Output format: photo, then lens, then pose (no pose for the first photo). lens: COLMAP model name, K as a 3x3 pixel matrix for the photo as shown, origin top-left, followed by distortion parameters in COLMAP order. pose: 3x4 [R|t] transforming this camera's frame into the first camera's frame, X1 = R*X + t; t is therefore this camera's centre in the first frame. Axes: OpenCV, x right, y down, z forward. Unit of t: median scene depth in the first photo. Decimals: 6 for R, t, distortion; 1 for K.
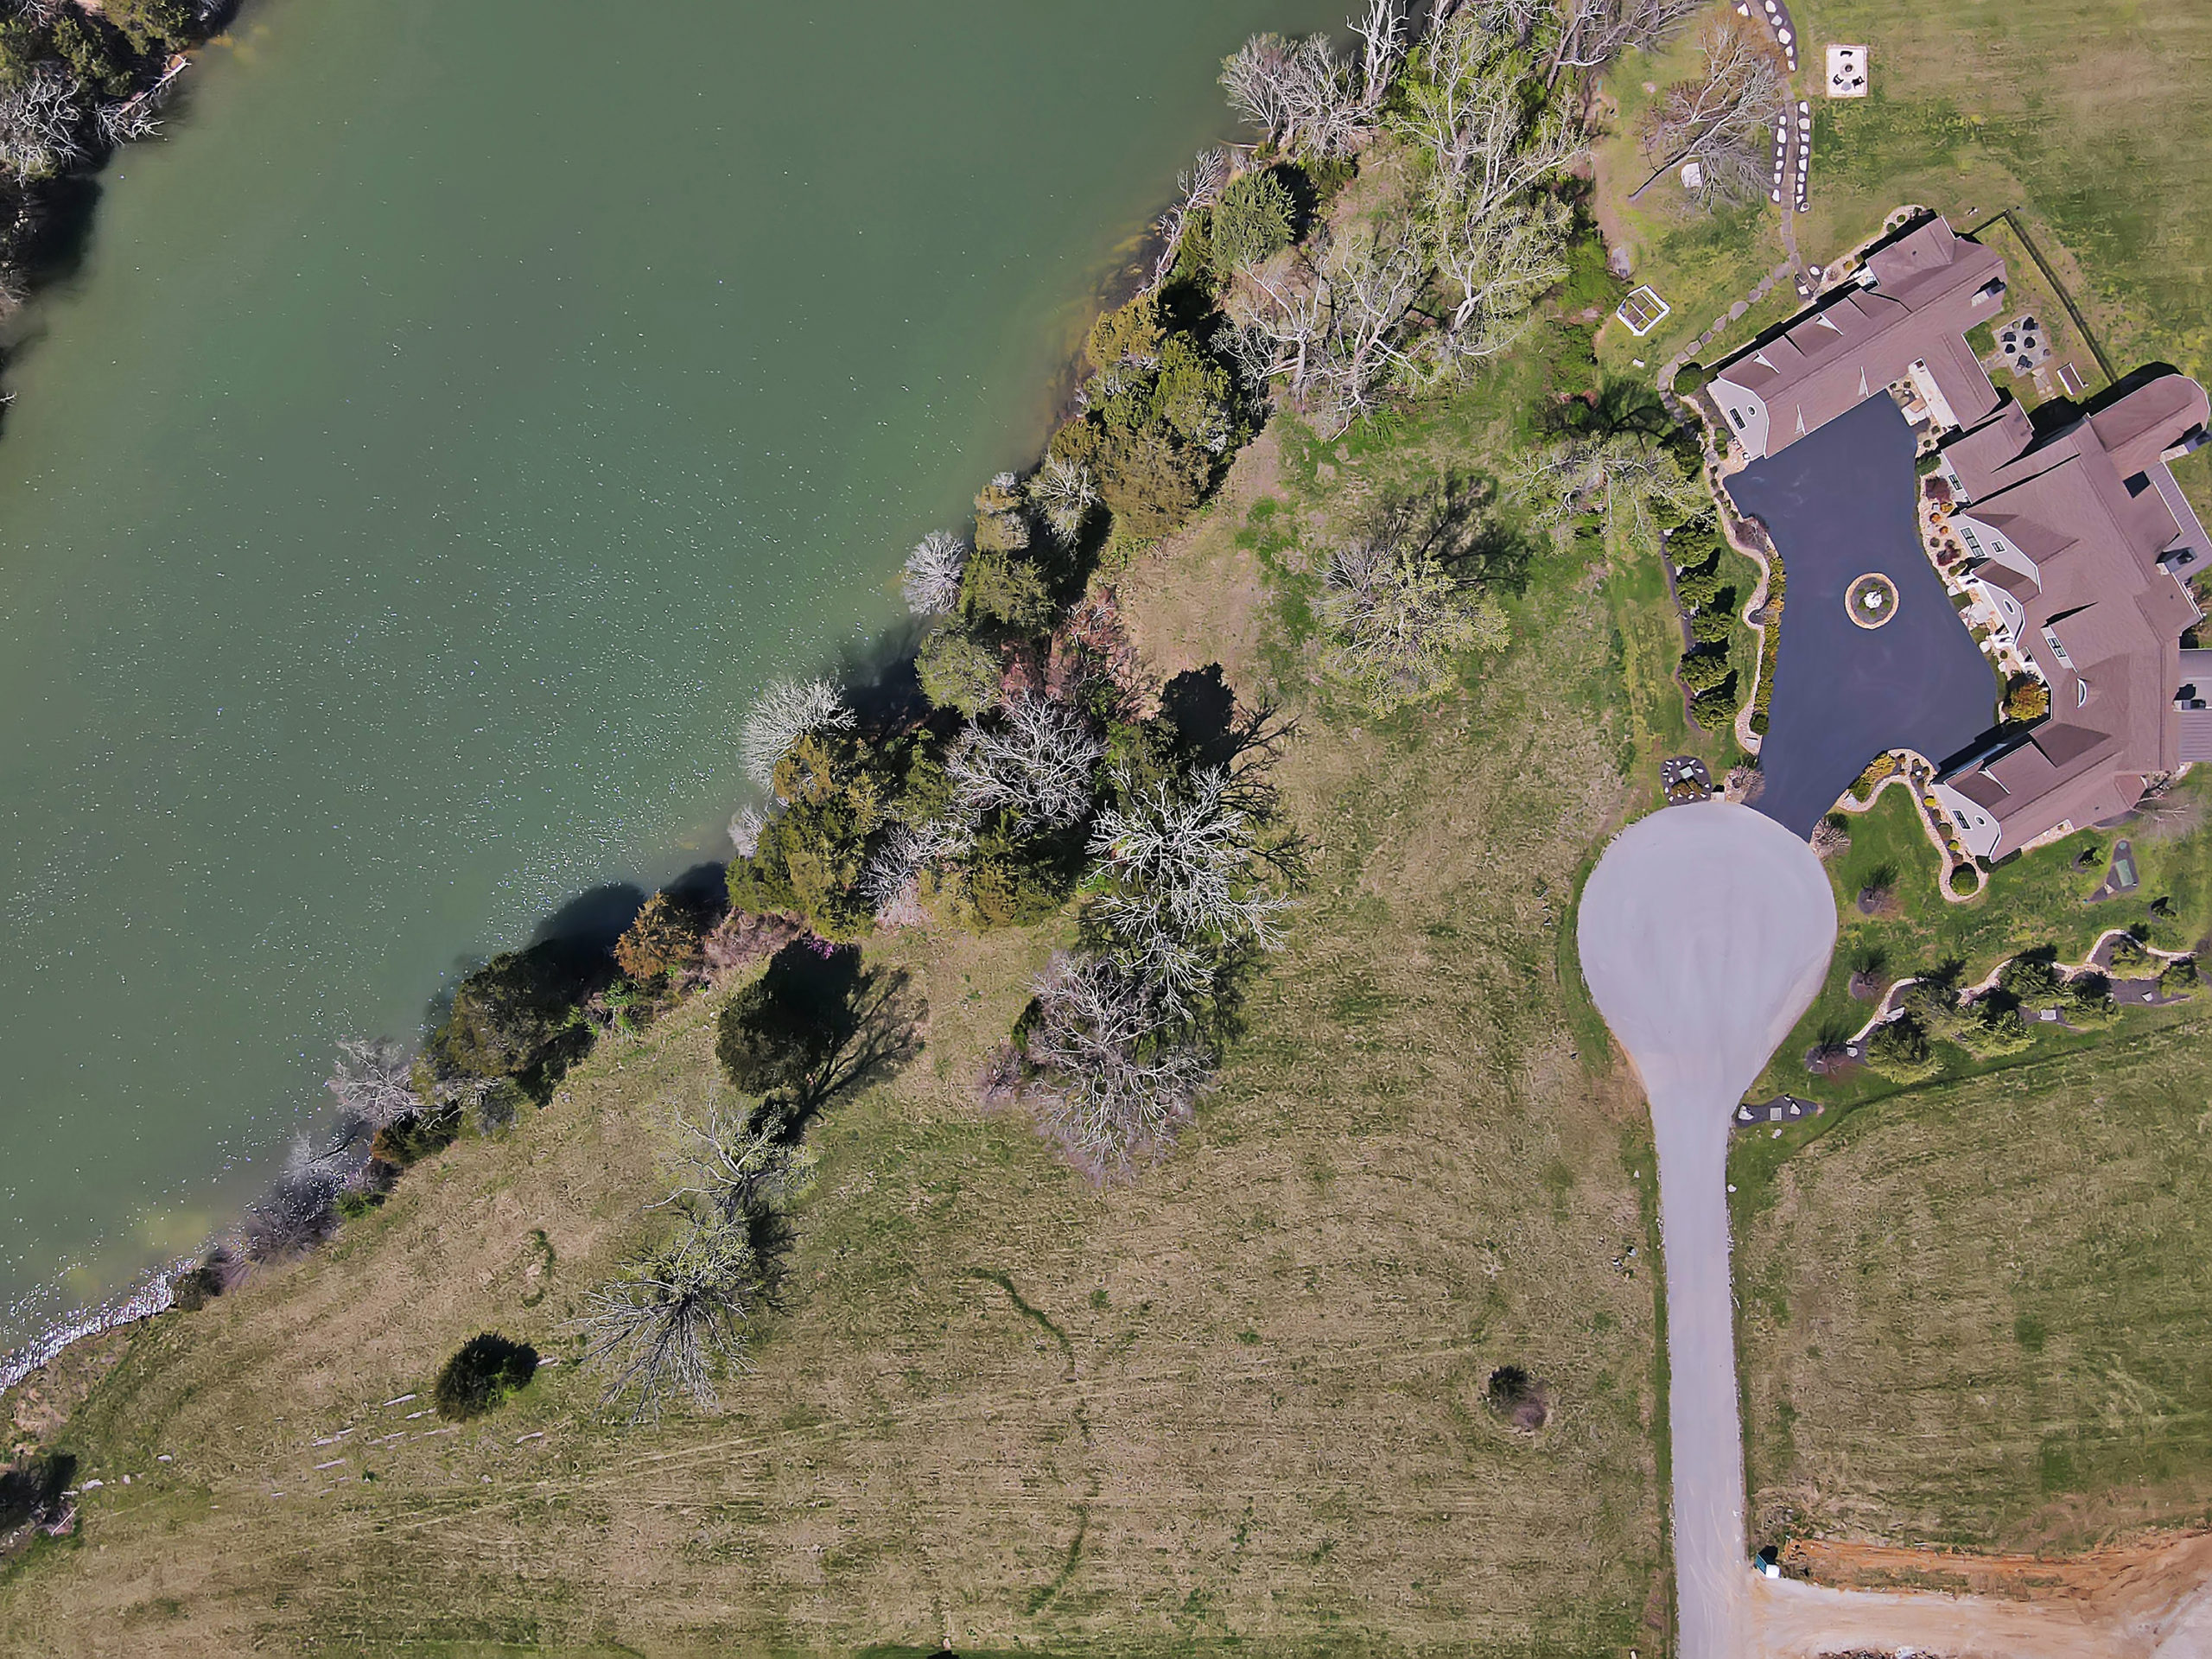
lens RADIAL K [[1659.0, 0, 1106.0], [0, 1659.0, 829.5], [0, 0, 1]] dist [0.010458, 0.011722]
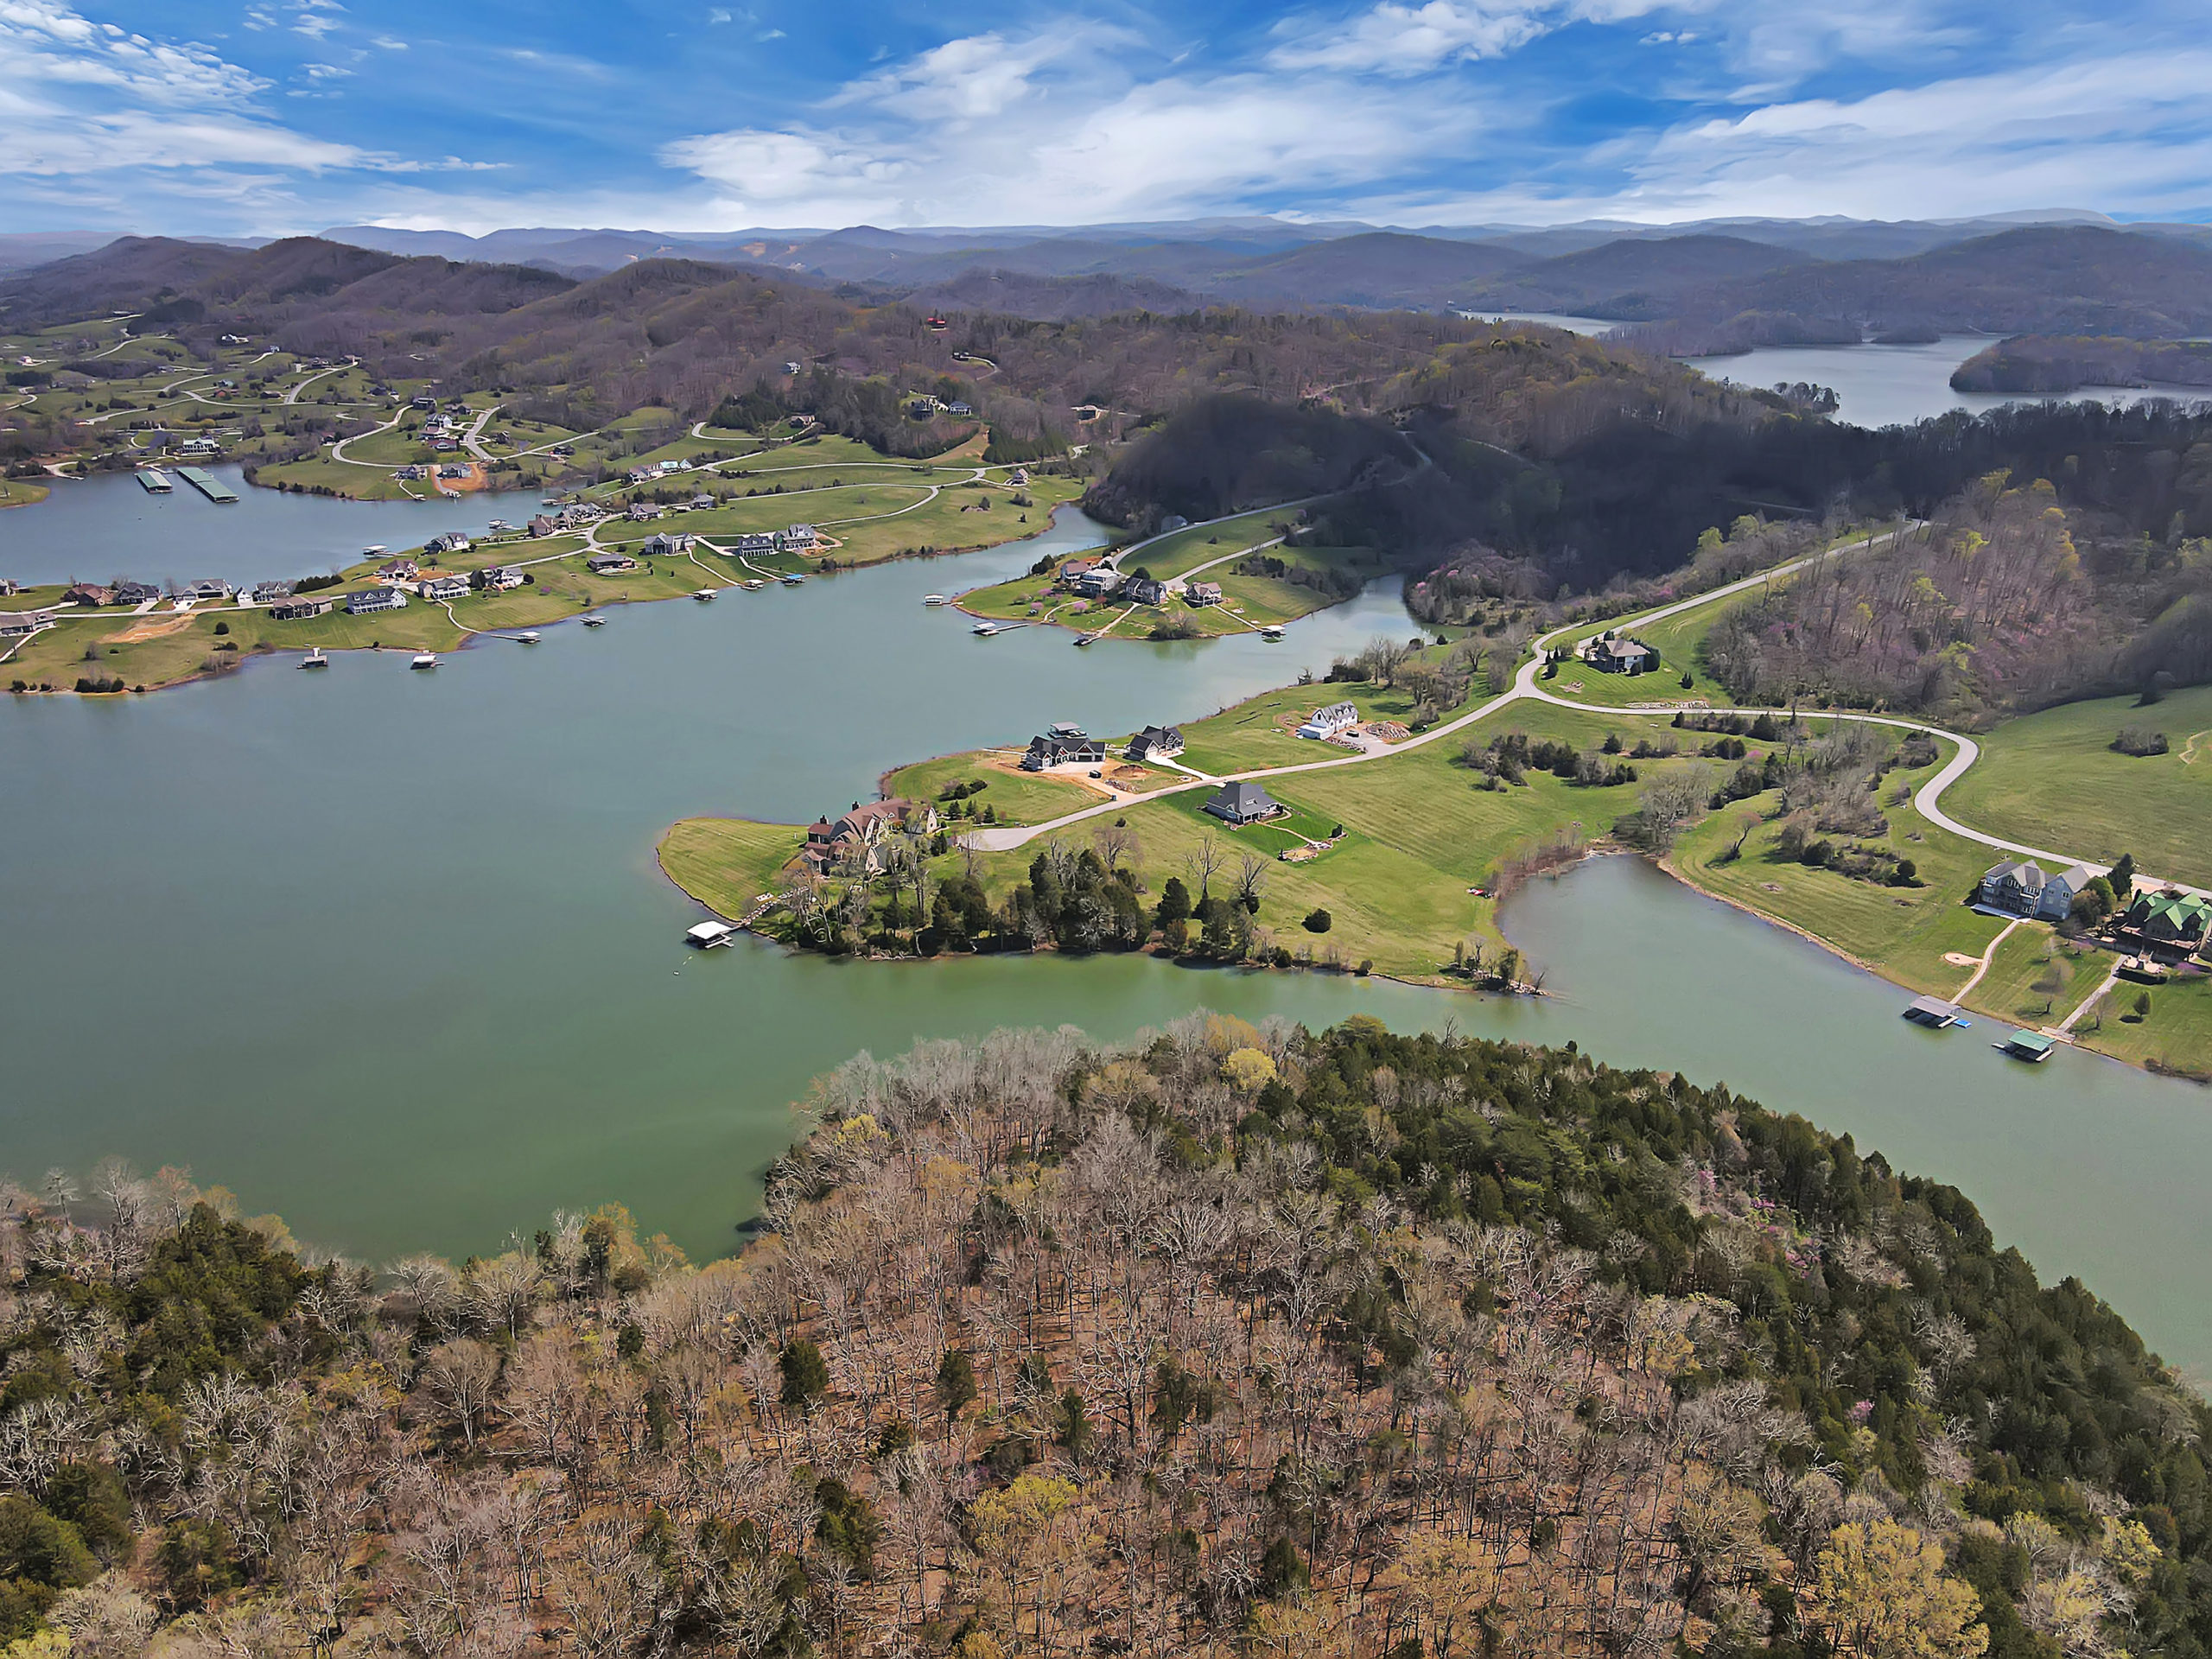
lens RADIAL K [[1626.6, 0, 1104.2], [0, 1626.6, 830.4], [0, 0, 1]] dist [-0.008233, 0.042495]
pose [[-0.611937, -0.261037, 0.746588, -2.494598], [0.790083, -0.244824, 0.561987, -1.771047], [0.036083, 0.933767, 0.356058, -0.313253]]
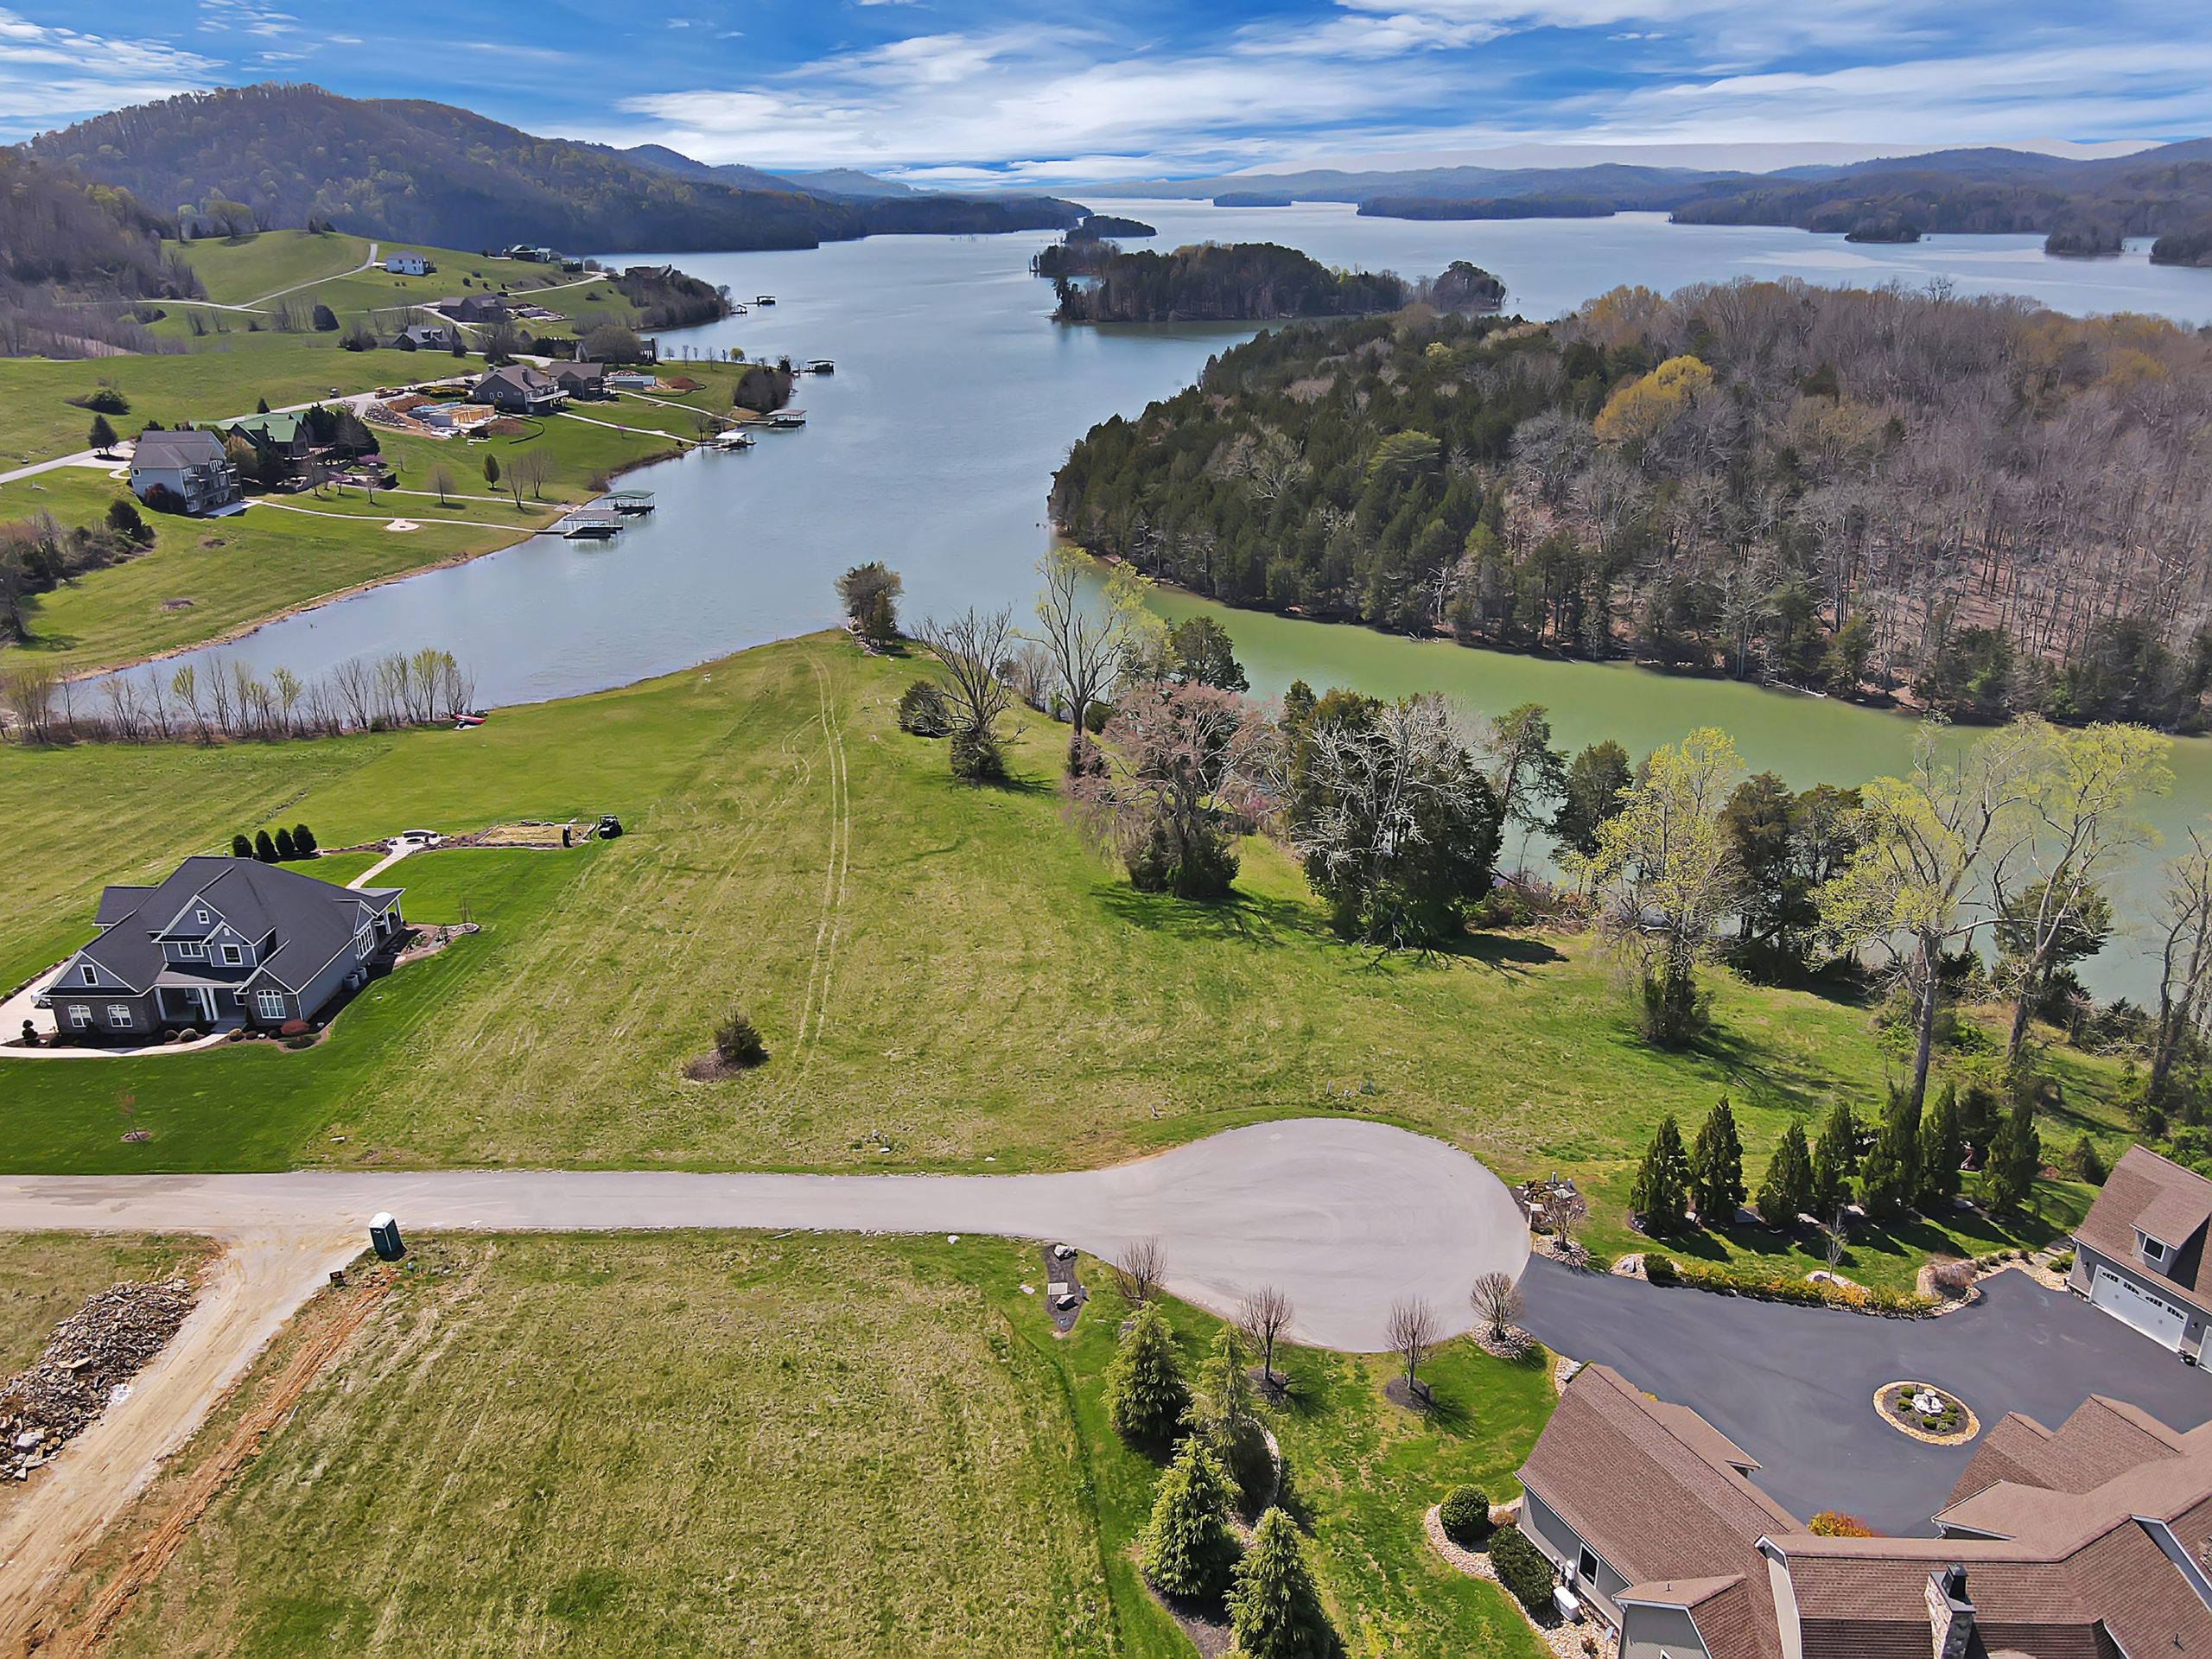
lens RADIAL K [[1626.6, 0, 1104.2], [0, 1626.6, 830.4], [0, 0, 1]] dist [-0.008233, 0.042495]
pose [[-0.050120, 0.378573, -0.924213, 0.910749], [-0.998381, -0.043895, 0.036162, 0.136565], [-0.026879, 0.924530, 0.380160, 0.588623]]
